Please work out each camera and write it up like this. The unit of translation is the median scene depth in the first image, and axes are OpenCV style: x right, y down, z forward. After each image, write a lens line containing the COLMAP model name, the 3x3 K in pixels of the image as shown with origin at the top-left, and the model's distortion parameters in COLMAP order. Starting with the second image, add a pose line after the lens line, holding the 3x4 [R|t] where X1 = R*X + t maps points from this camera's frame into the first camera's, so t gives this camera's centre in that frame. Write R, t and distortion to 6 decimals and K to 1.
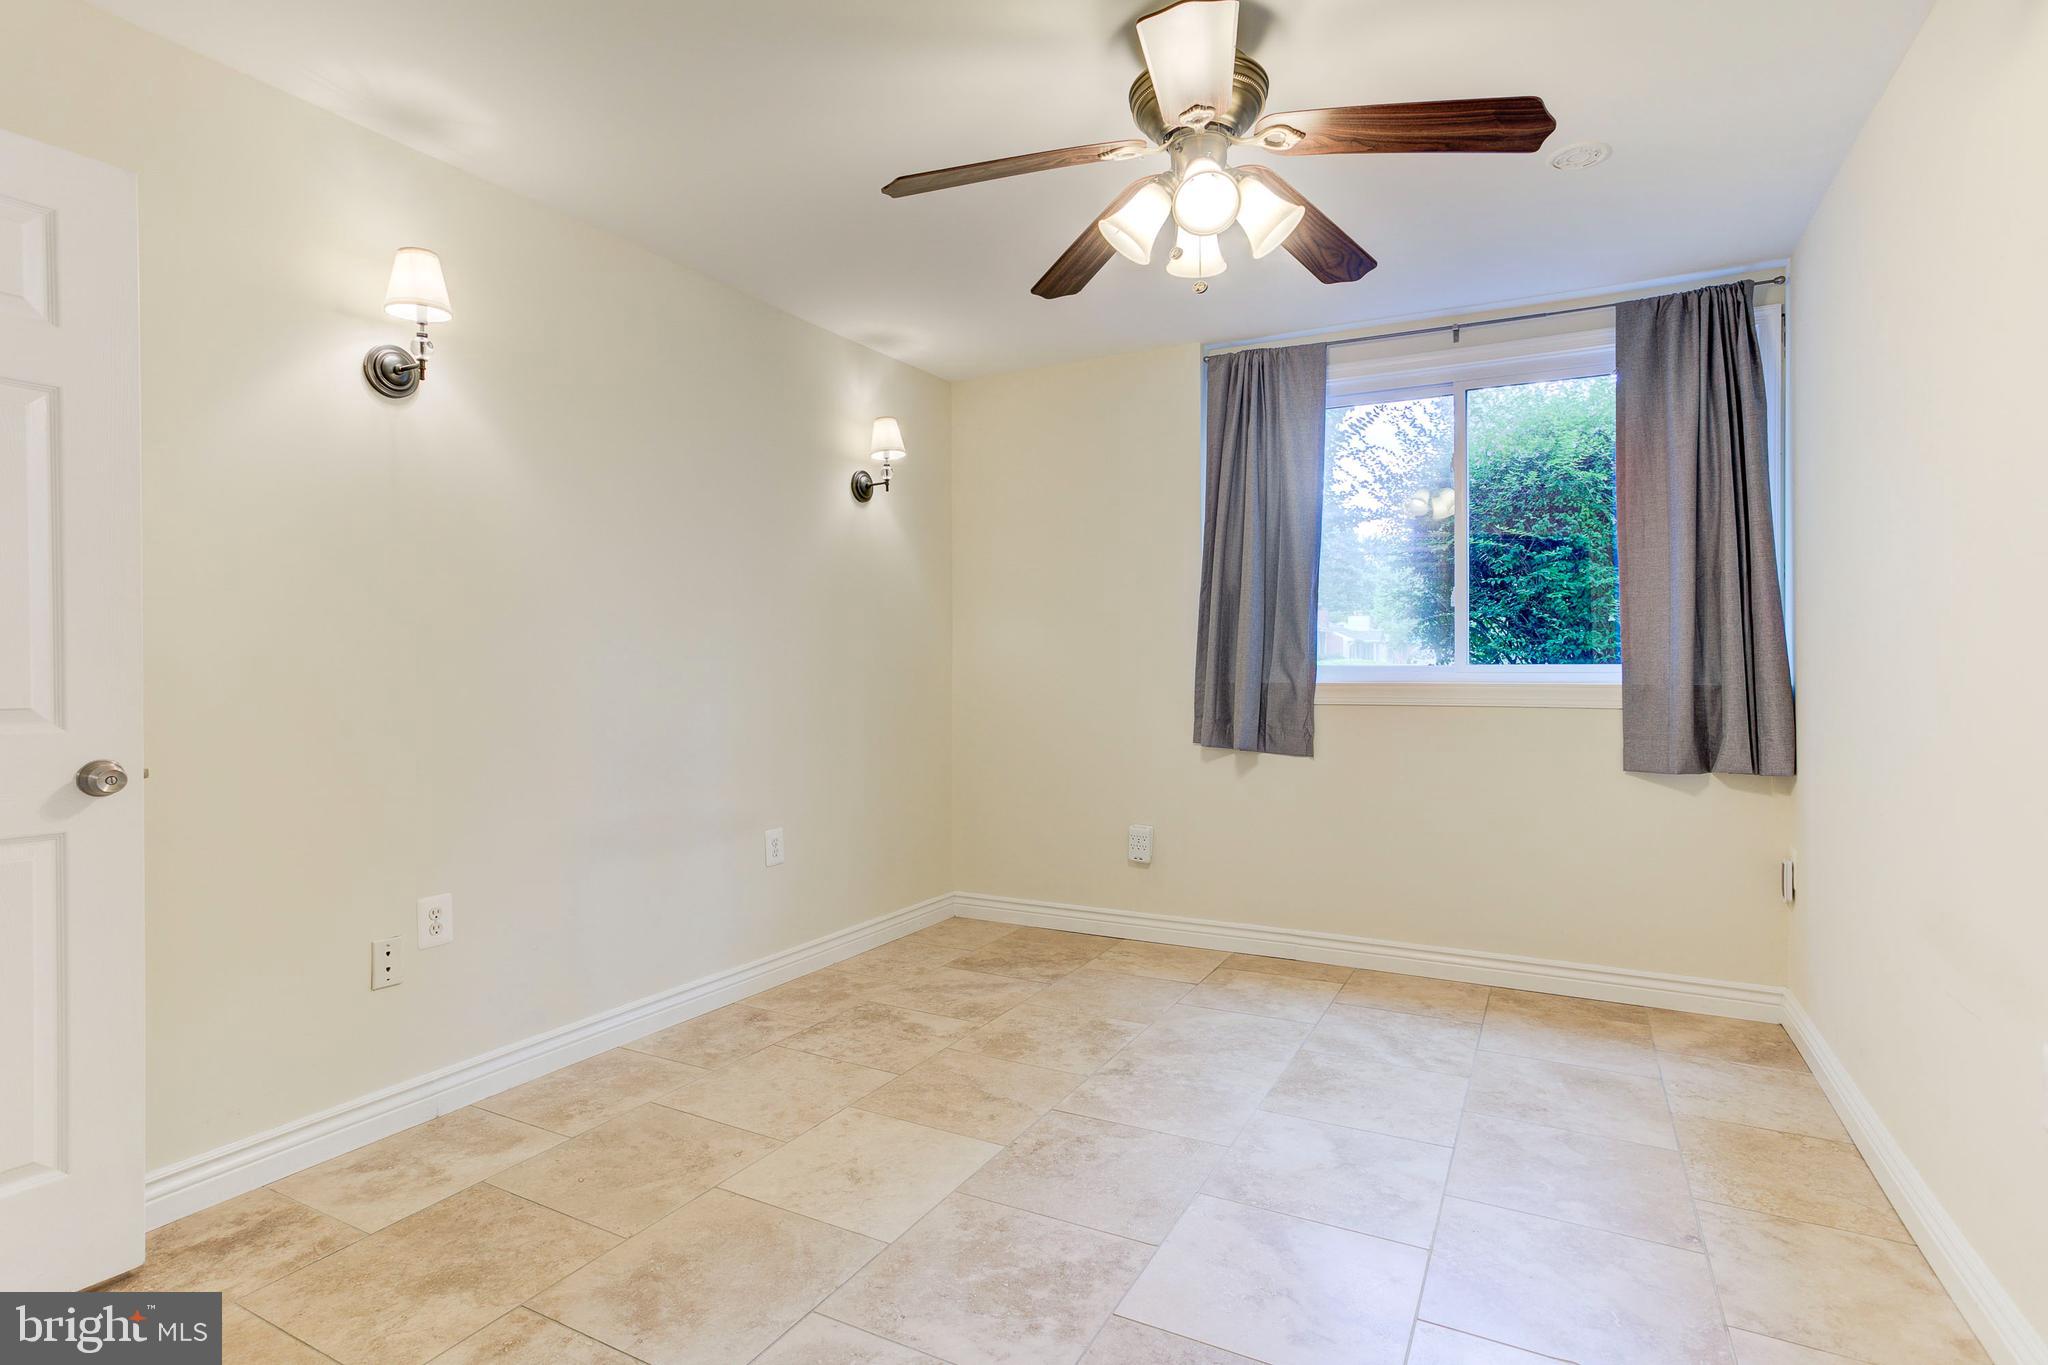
lens RADIAL K [[1017.7, 0, 1016.3], [0, 1017.7, 672.1], [0, 0, 1]] dist [-0.004501, 0.000782]
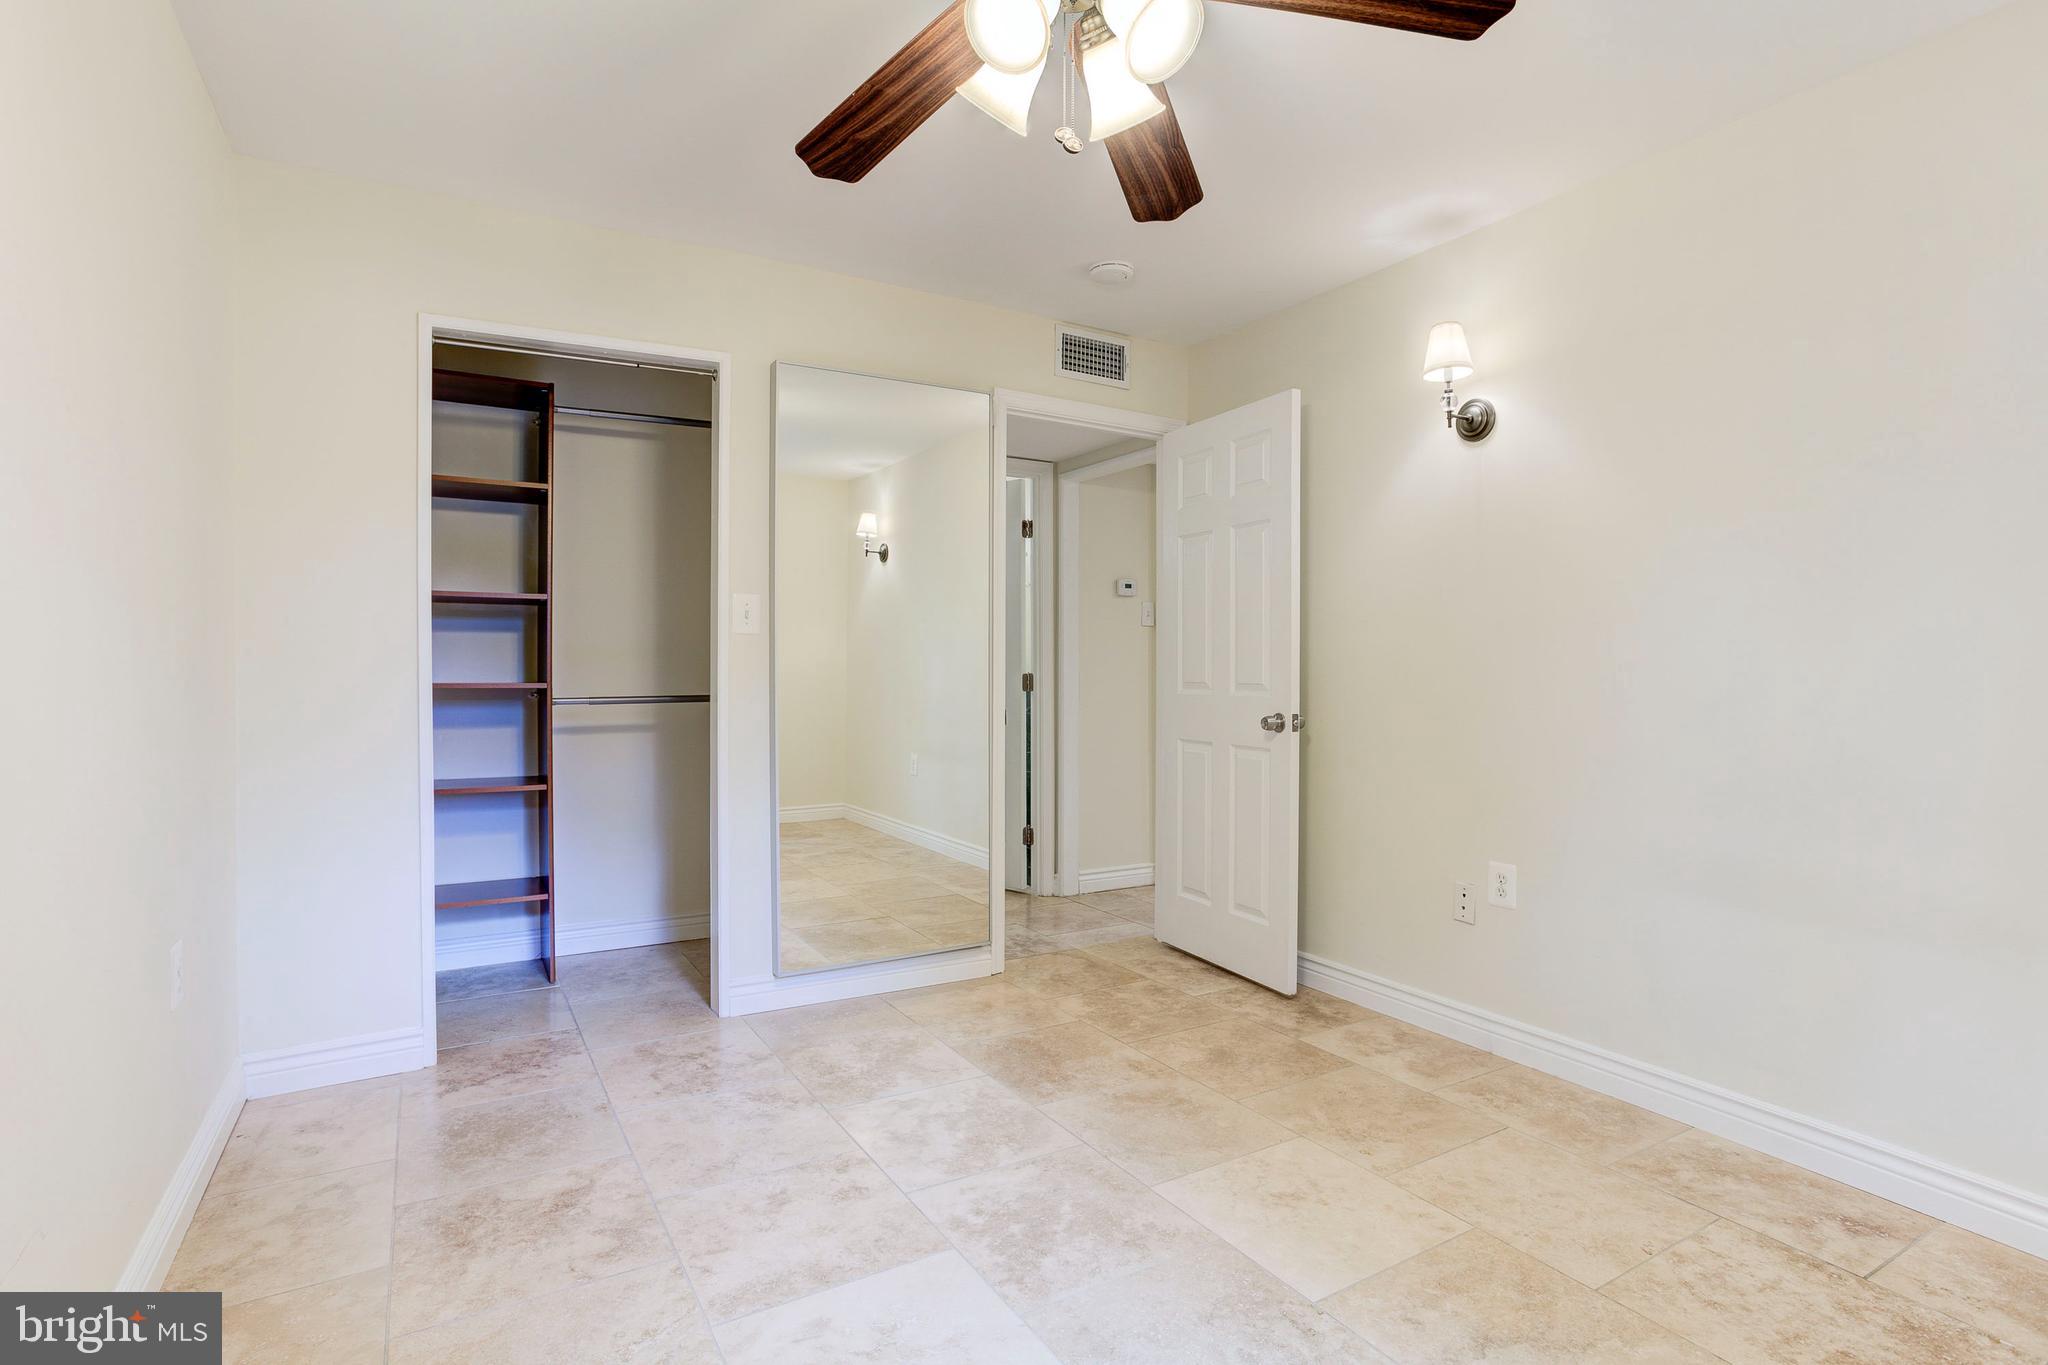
lens RADIAL K [[1017.7, 0, 1016.3], [0, 1017.7, 672.1], [0, 0, 1]] dist [-0.004501, 0.000782]
pose [[-0.502996, 0.005829, -0.864269, 0.736104], [-0.007616, 0.999909, 0.011176, -0.003975], [0.864255, 0.012203, -0.502905, 1.170423]]
